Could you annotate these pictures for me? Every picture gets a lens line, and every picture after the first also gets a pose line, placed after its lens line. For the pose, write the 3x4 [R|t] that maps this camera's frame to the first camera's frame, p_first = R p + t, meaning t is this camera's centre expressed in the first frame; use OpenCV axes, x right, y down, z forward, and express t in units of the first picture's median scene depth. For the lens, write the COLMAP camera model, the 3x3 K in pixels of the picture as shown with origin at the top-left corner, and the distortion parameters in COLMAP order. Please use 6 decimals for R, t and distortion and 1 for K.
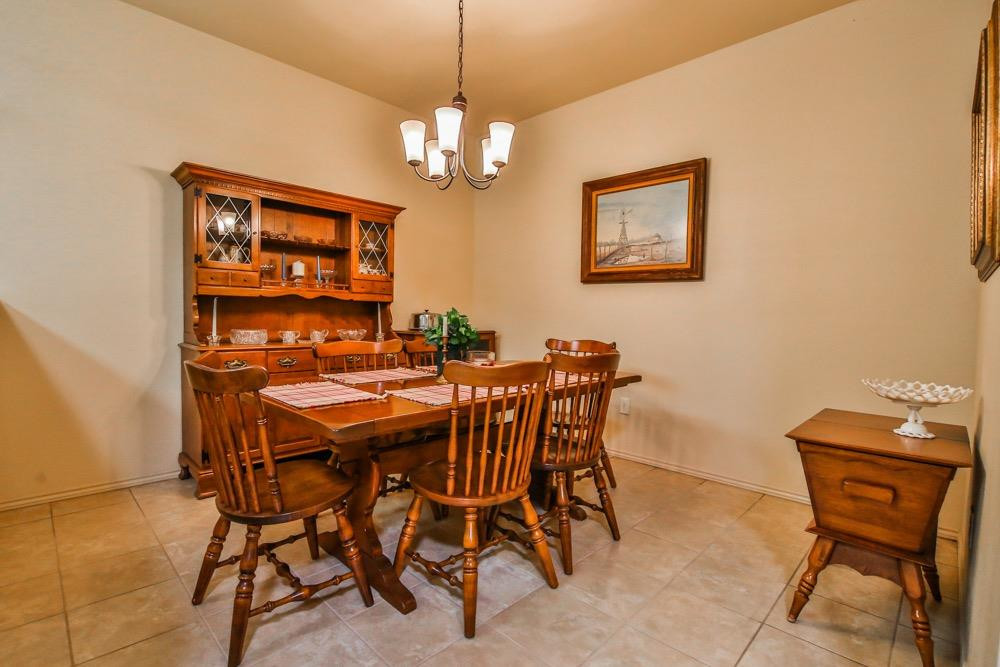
lens RADIAL K [[469.5, 0, 495.0], [0, 469.5, 330.0], [0, 0, 1]] dist [0.000475, -0.009405]
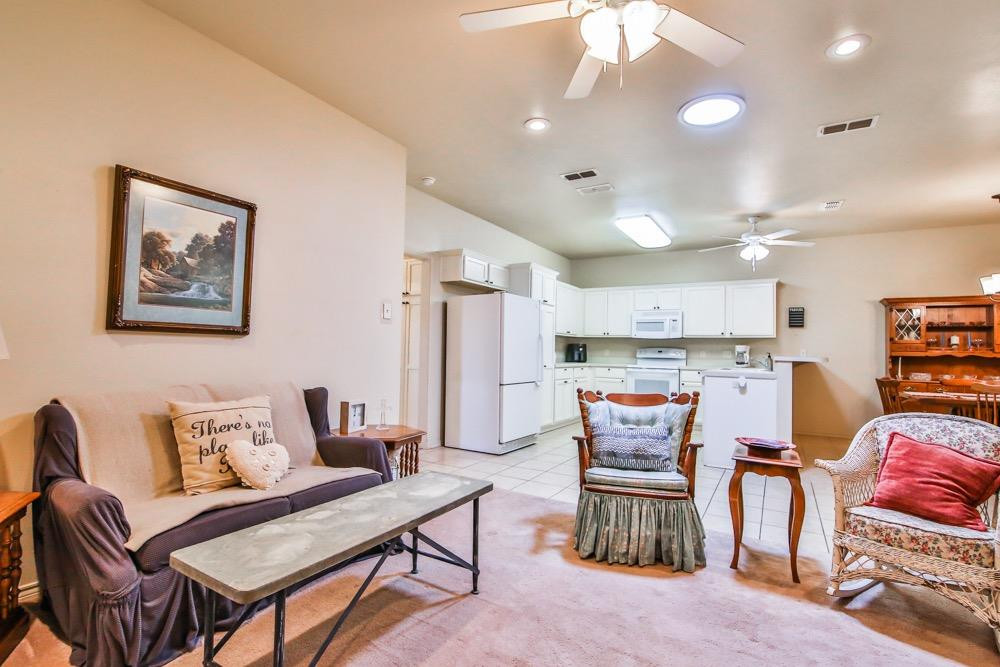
lens RADIAL K [[470.1, 0, 490.0], [0, 470.1, 340.6], [0, 0, 1]] dist [0.000794, -0.012426]
pose [[0.220221, -0.036167, -0.974779, 1.169261], [-0.050639, 0.997541, -0.048452, 0.058698], [0.974135, 0.060032, 0.217848, -1.409010]]
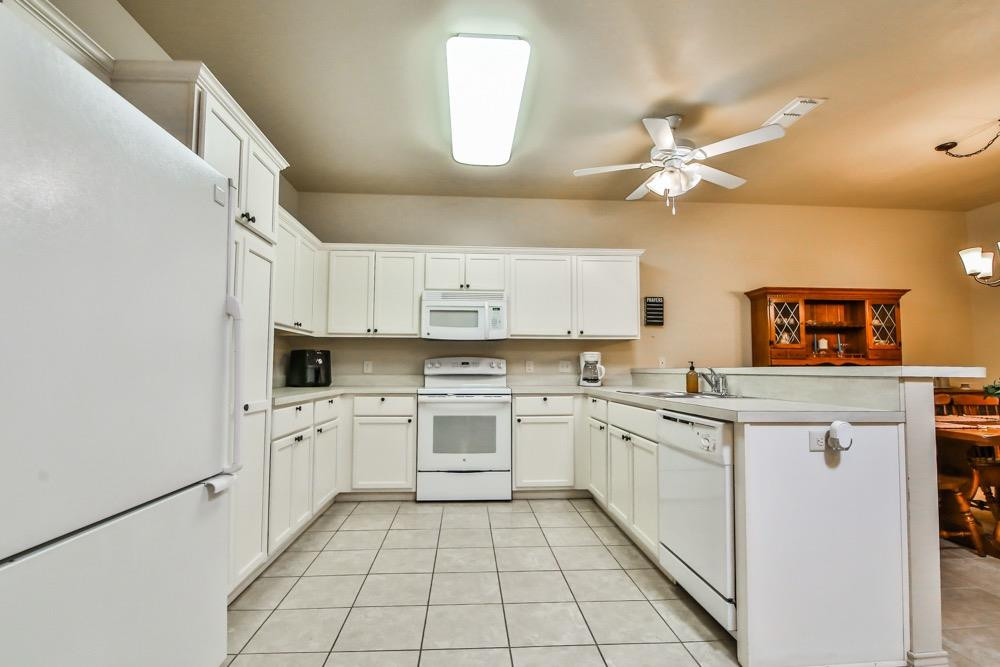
lens RADIAL K [[470.1, 0, 490.0], [0, 470.1, 340.6], [0, 0, 1]] dist [0.000794, -0.012426]
pose [[0.739065, -0.058060, -0.671127, -0.276625], [-0.013984, 0.994742, -0.101455, 0.019786], [0.673489, 0.084367, 0.734367, -0.915201]]
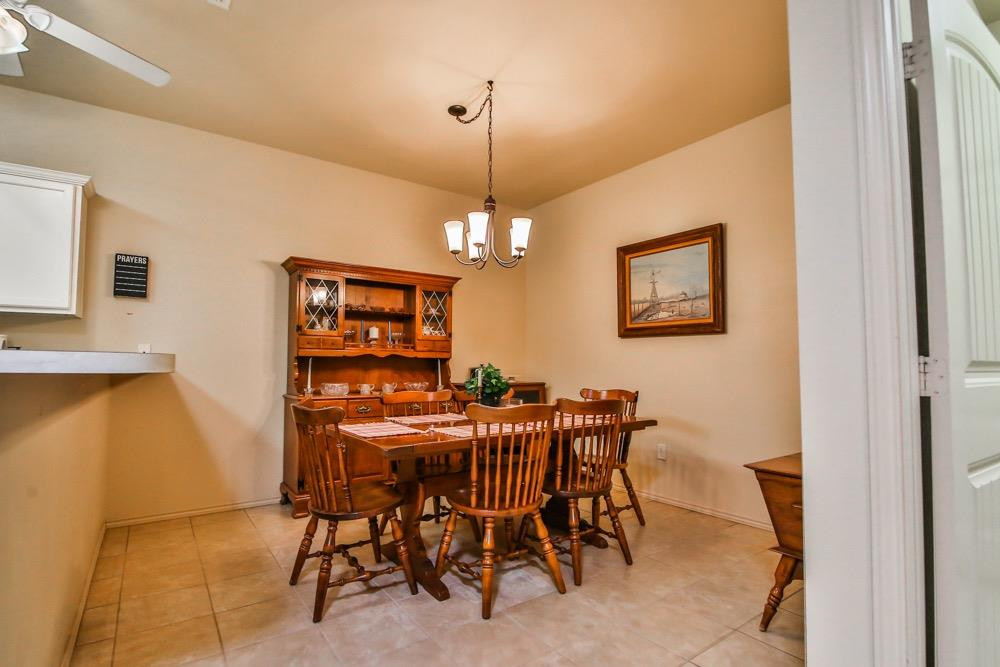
lens RADIAL K [[484.7, 0, 491.6], [0, 484.7, 339.1], [0, 0, 1]] dist [0.000886, 0.000017]
pose [[0.984363, -0.025765, -0.174256, 0.130767], [0.009870, 0.995759, -0.091473, 0.005434], [0.175874, 0.088323, 0.980442, -0.230763]]
